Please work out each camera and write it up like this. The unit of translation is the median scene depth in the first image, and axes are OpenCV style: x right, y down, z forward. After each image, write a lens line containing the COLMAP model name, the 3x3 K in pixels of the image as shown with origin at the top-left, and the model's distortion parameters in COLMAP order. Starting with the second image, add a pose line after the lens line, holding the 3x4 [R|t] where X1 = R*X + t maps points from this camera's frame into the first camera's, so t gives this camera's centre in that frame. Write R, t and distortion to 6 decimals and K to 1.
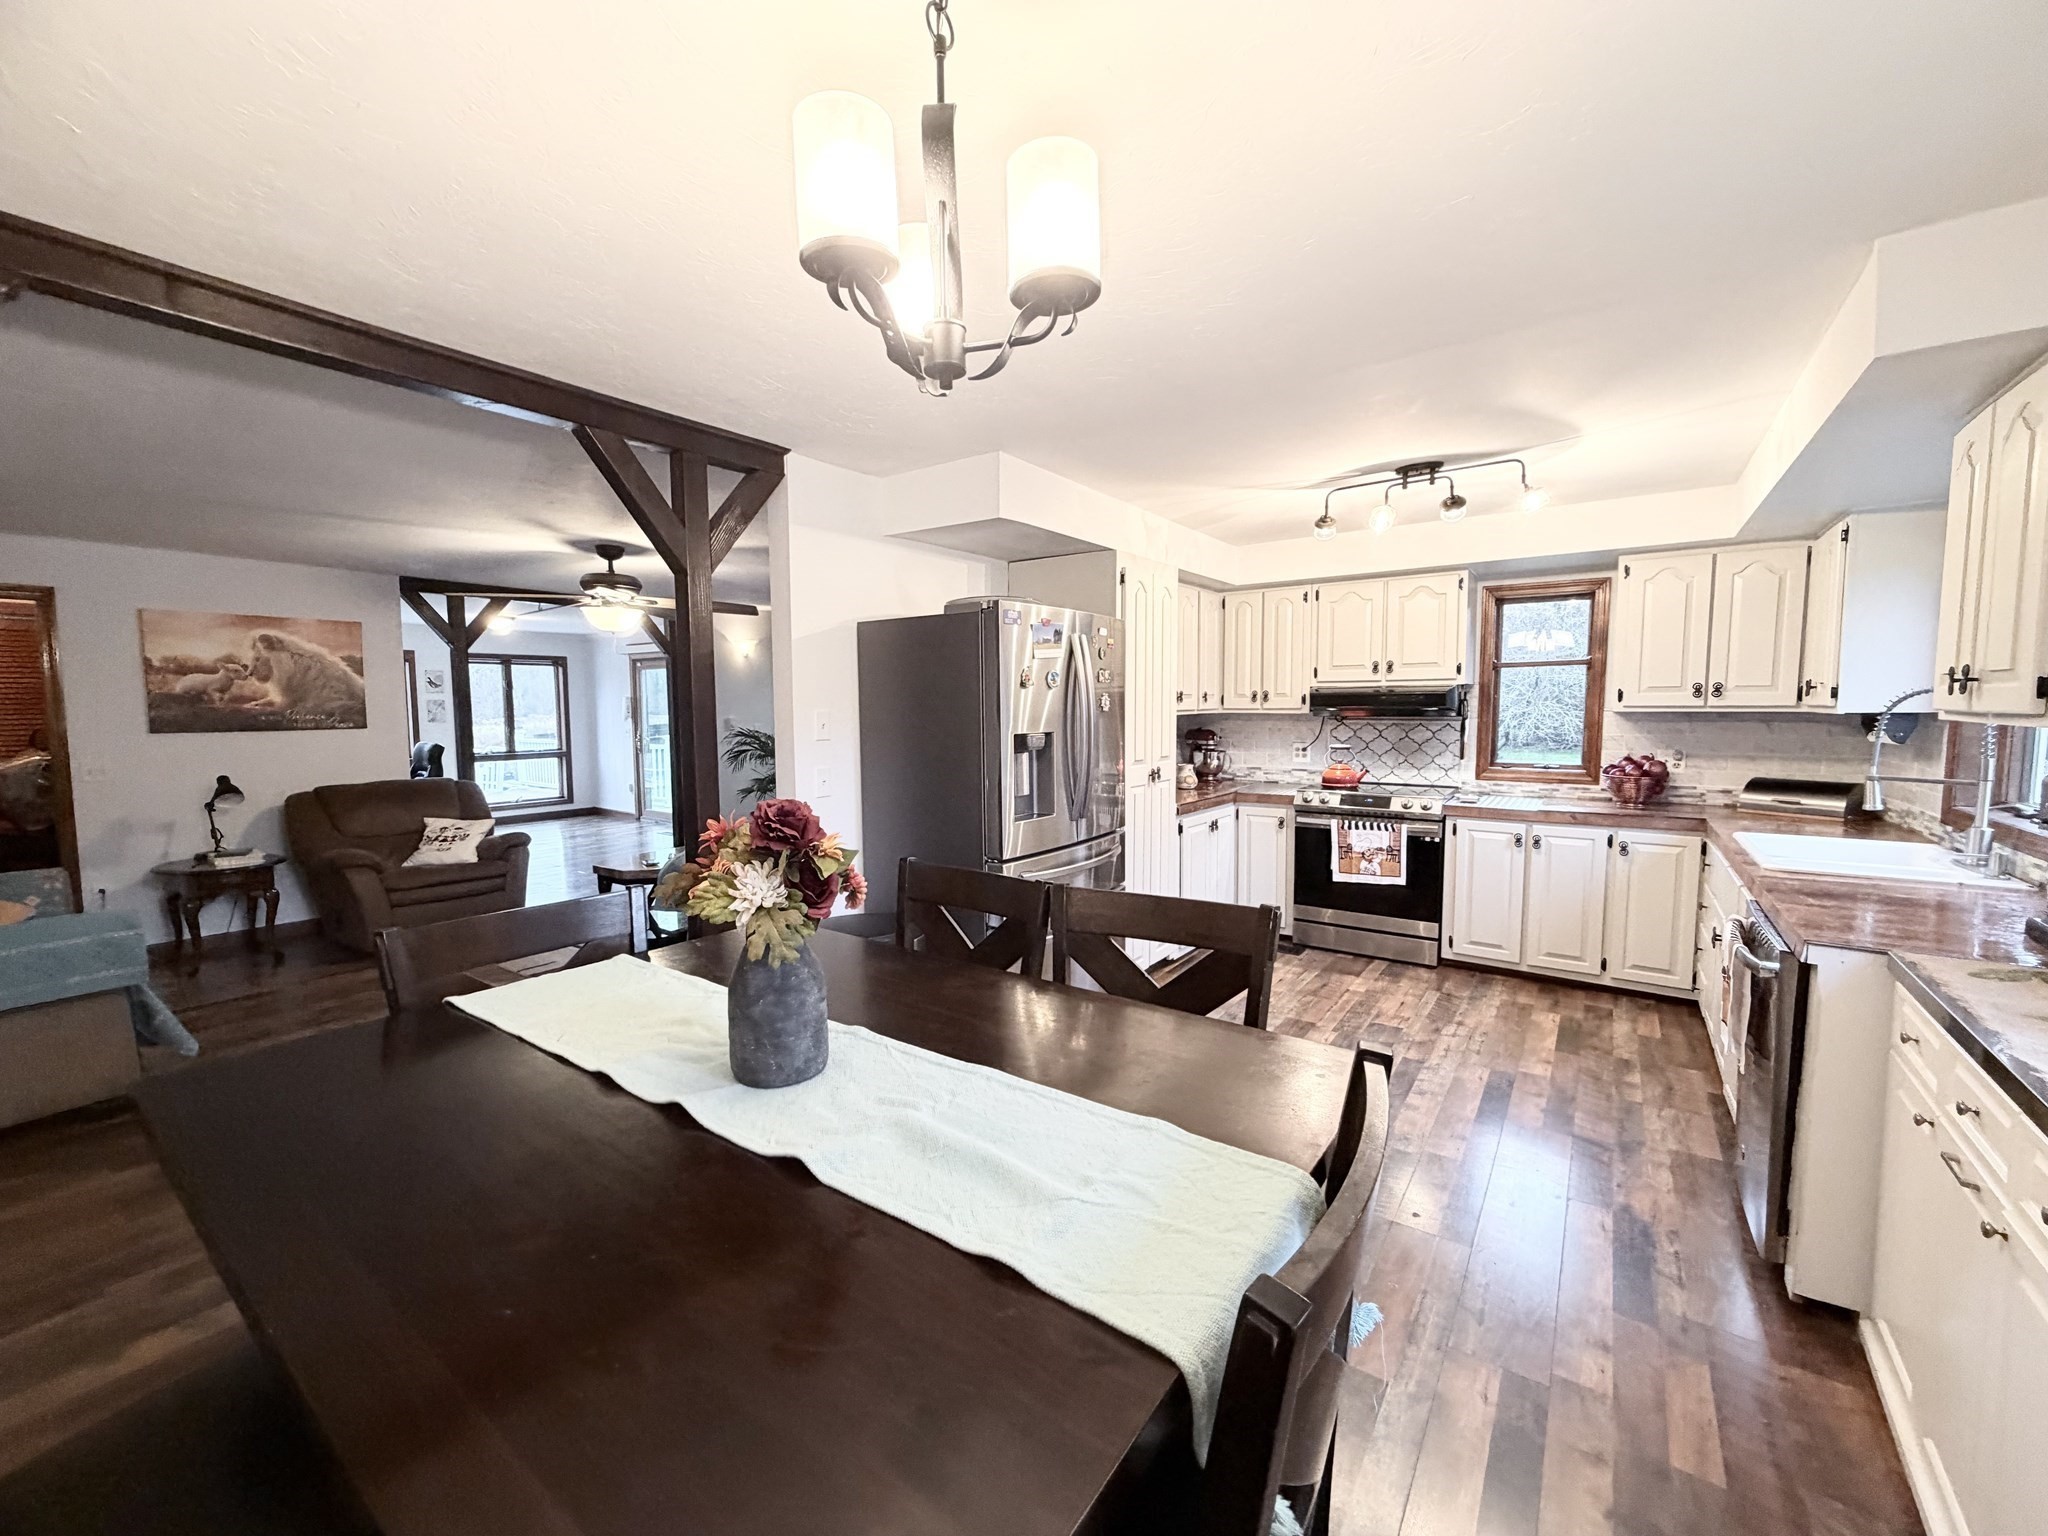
lens RADIAL K [[816.0, 0, 1024.0], [0, 816.0, 768.0], [0, 0, 1]] dist [0.000854, -0.004906]
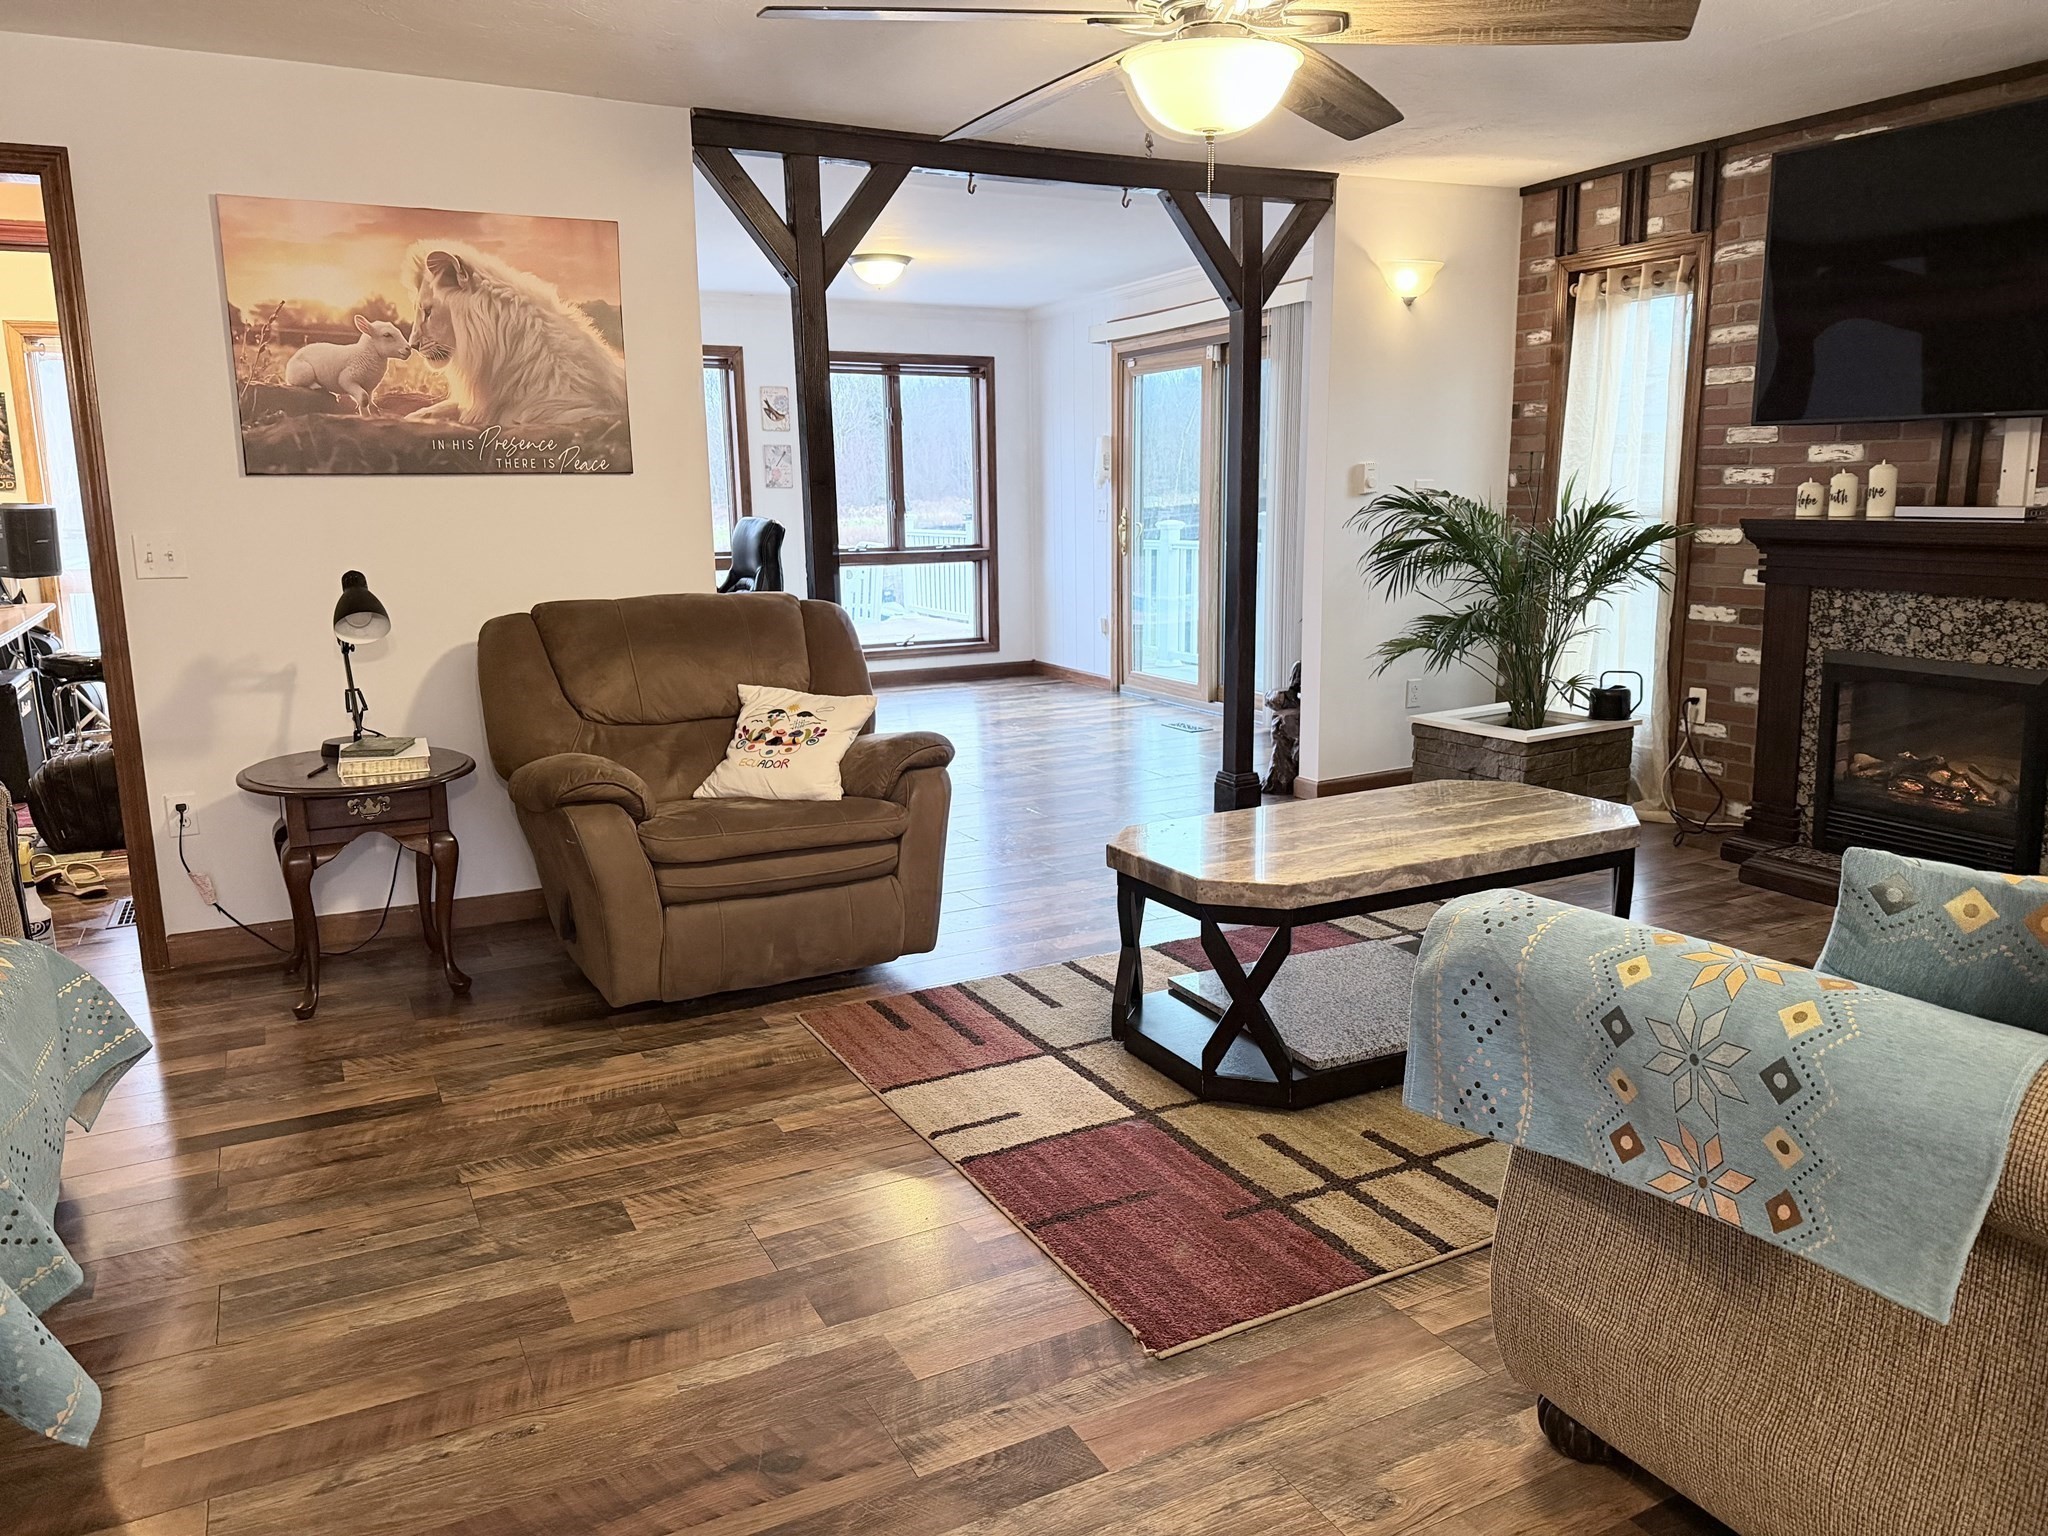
lens RADIAL K [[1448.2, 0, 1024.0], [0, 1448.2, 768.0], [0, 0, 1]] dist [0.088694, -0.001543]
pose [[0.892747, 0.079368, -0.443512, -0.260056], [-0.026875, 0.991990, 0.123422, 0.005952], [0.449755, -0.098265, 0.887730, 0.386835]]
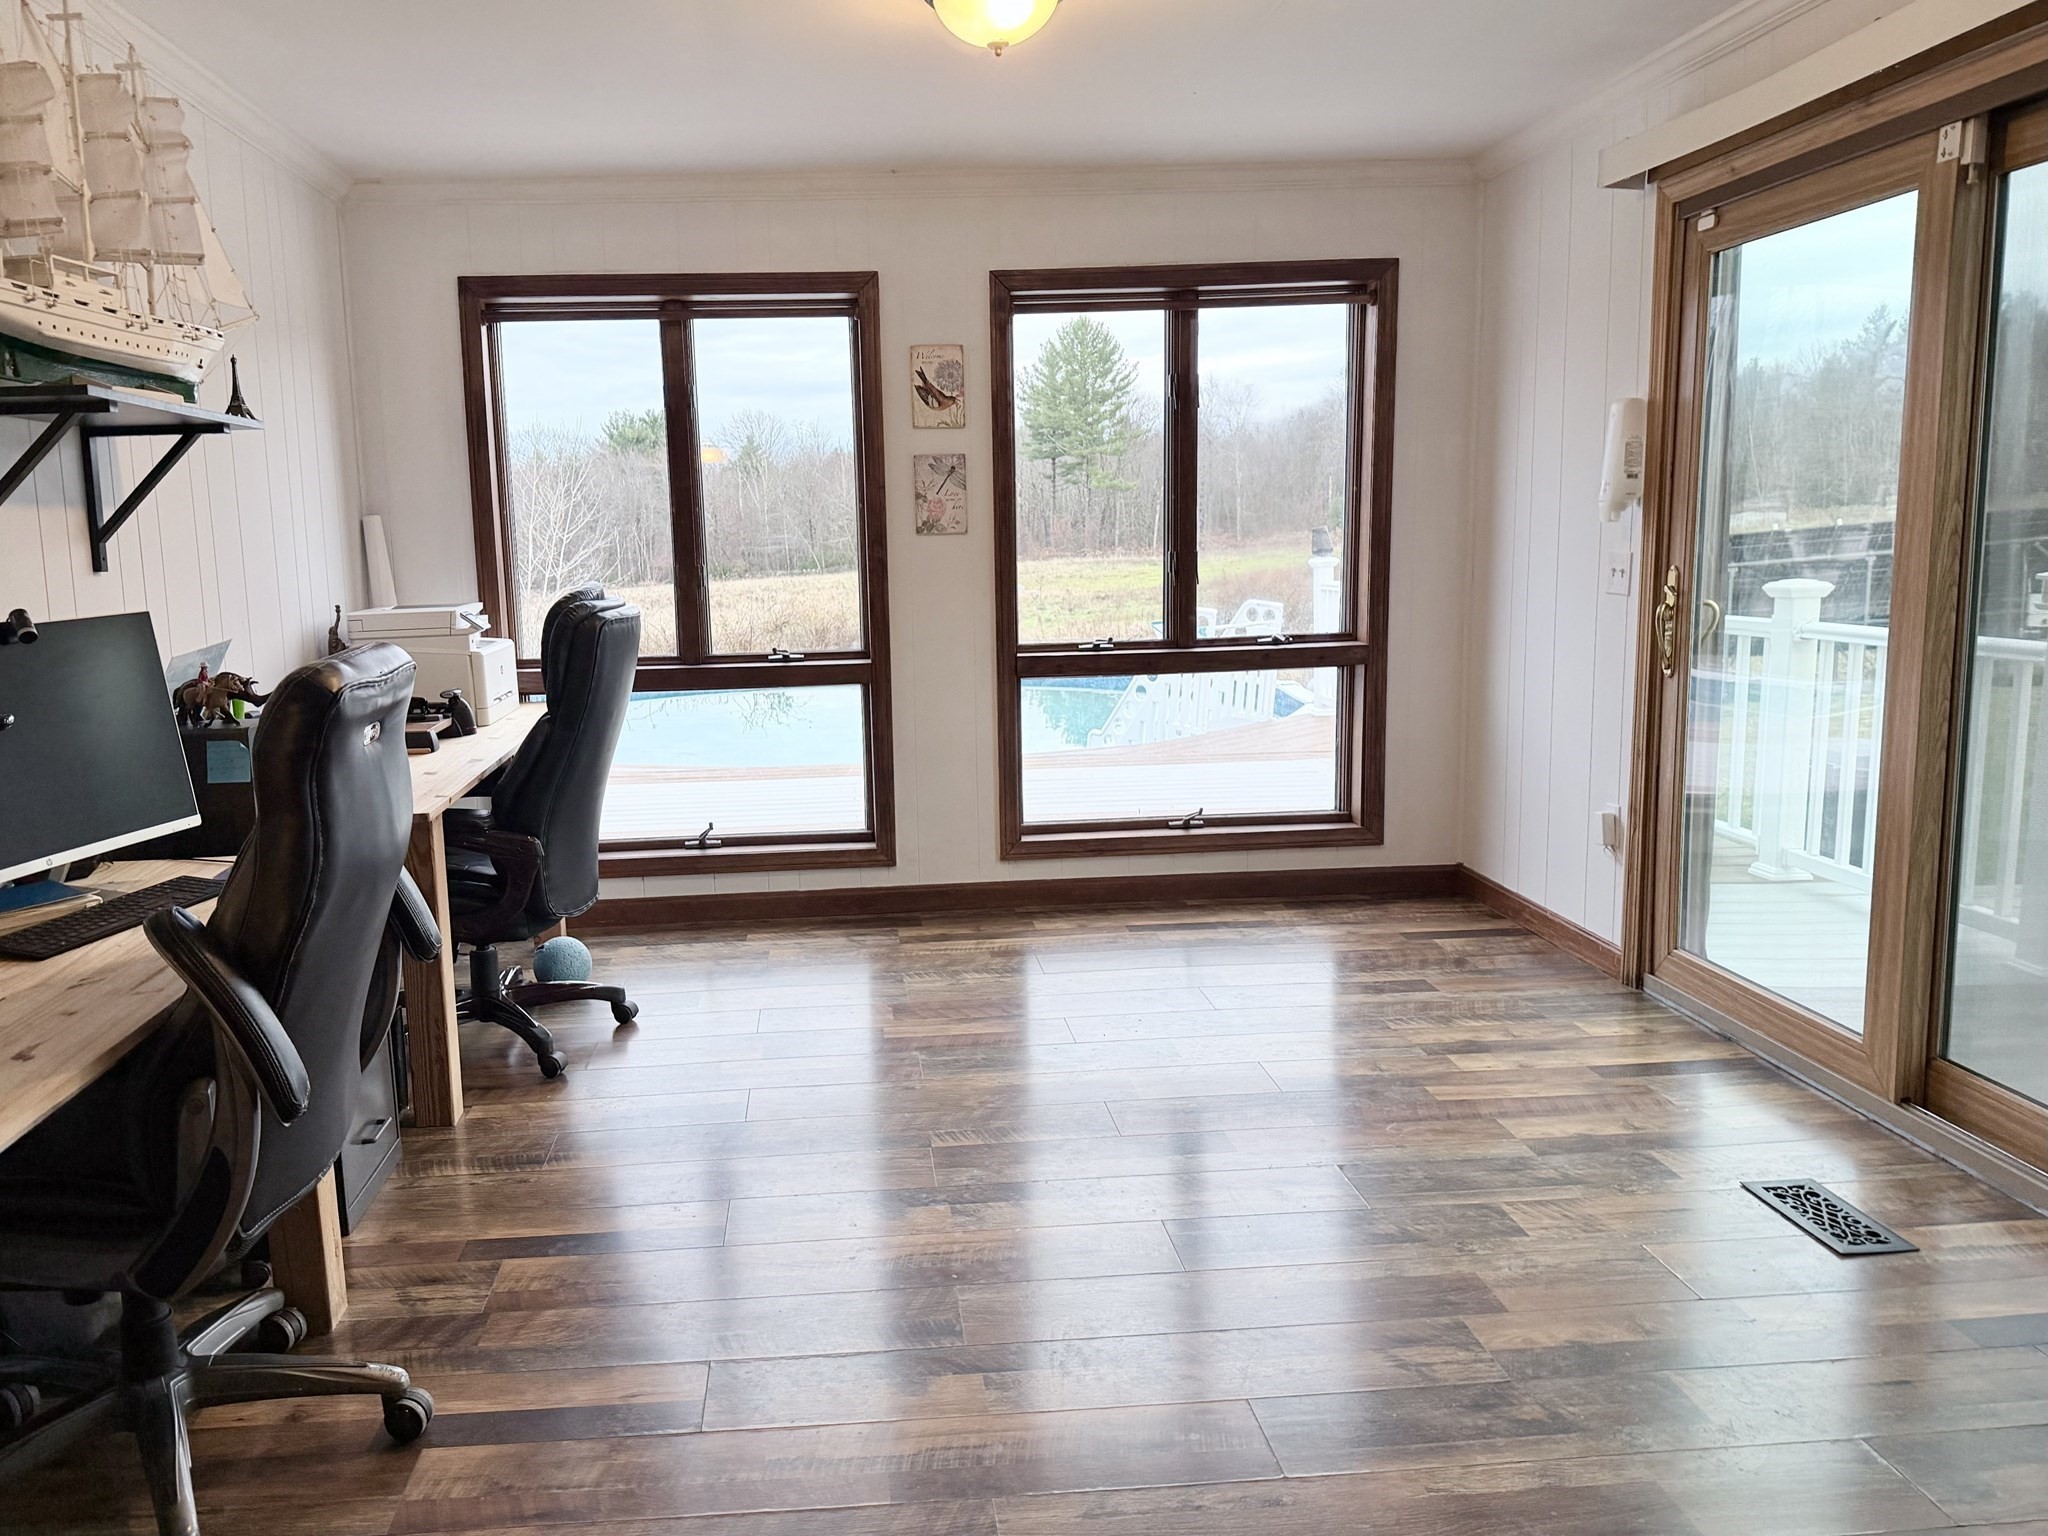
lens RADIAL K [[1472.5, 0, 911.4], [0, 1472.5, 756.1], [0, 0, 1]] dist [0.089891, -0.117756]
pose [[0.630781, 0.105749, -0.768721, -0.591698], [-0.030678, 0.993294, 0.111469, -0.066598], [0.775354, -0.046730, 0.629796, 1.212957]]
